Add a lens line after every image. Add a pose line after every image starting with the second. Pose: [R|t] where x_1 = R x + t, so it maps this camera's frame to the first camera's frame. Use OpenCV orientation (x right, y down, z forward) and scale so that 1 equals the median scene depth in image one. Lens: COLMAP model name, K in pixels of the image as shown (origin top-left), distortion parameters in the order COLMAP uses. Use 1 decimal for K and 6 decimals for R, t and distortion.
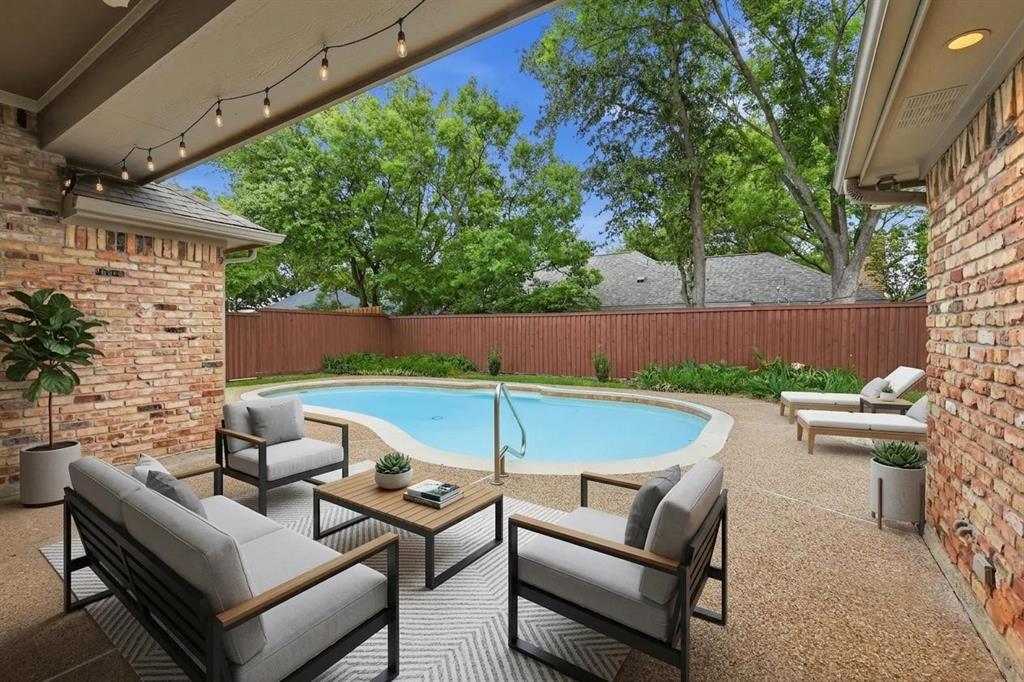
lens RADIAL K [[431.1, 0, 512.0], [0, 431.1, 341.0], [0, 0, 1]] dist [0.000708, 0.000113]
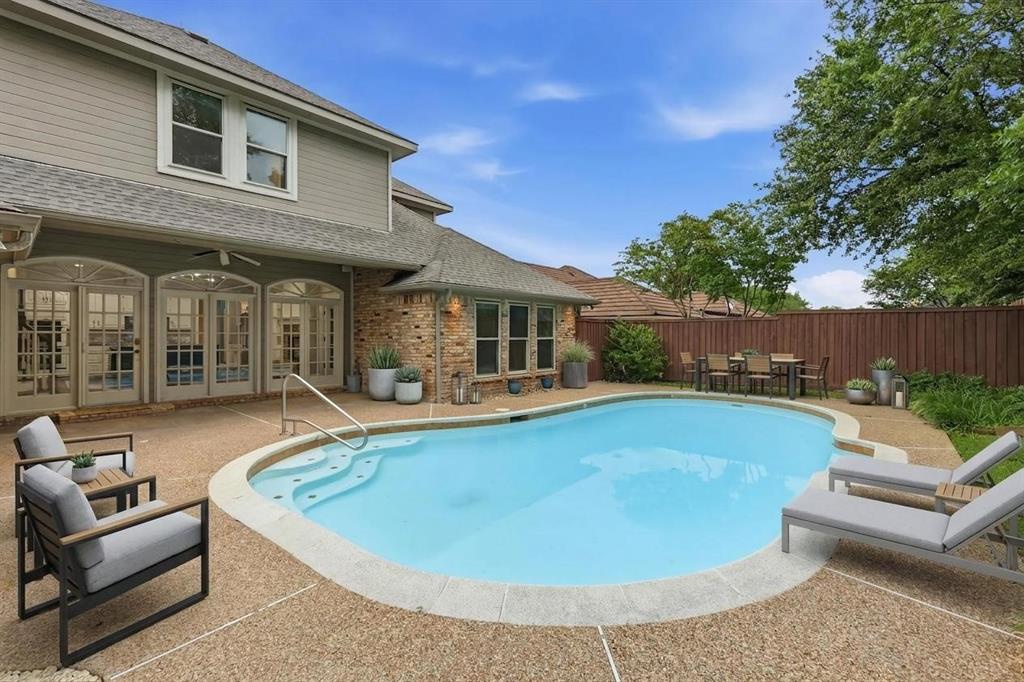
lens RADIAL K [[447.3, 0, 512.2], [0, 447.3, 333.1], [0, 0, 1]] dist [0.000466, 0.000590]
pose [[-0.139228, -0.002572, -0.990257, 0.462033], [-0.014080, 0.999901, -0.000617, -0.018870], [0.990160, 0.013857, -0.139251, 0.627305]]
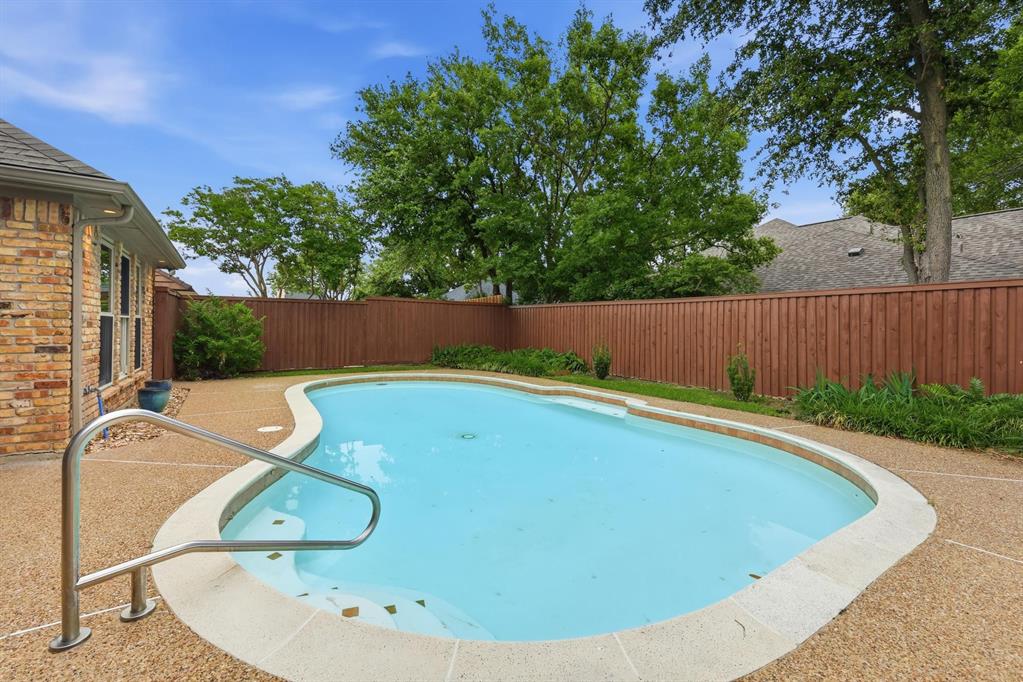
lens RADIAL K [[446.8, 0, 511.7], [0, 446.8, 333.1], [0, 0, 1]] dist [0.000466, 0.000590]
pose [[0.912383, 0.021692, -0.408762, 0.166515], [-0.024232, 0.999706, -0.001035, 0.001556], [0.408620, 0.010850, 0.912640, 0.225842]]
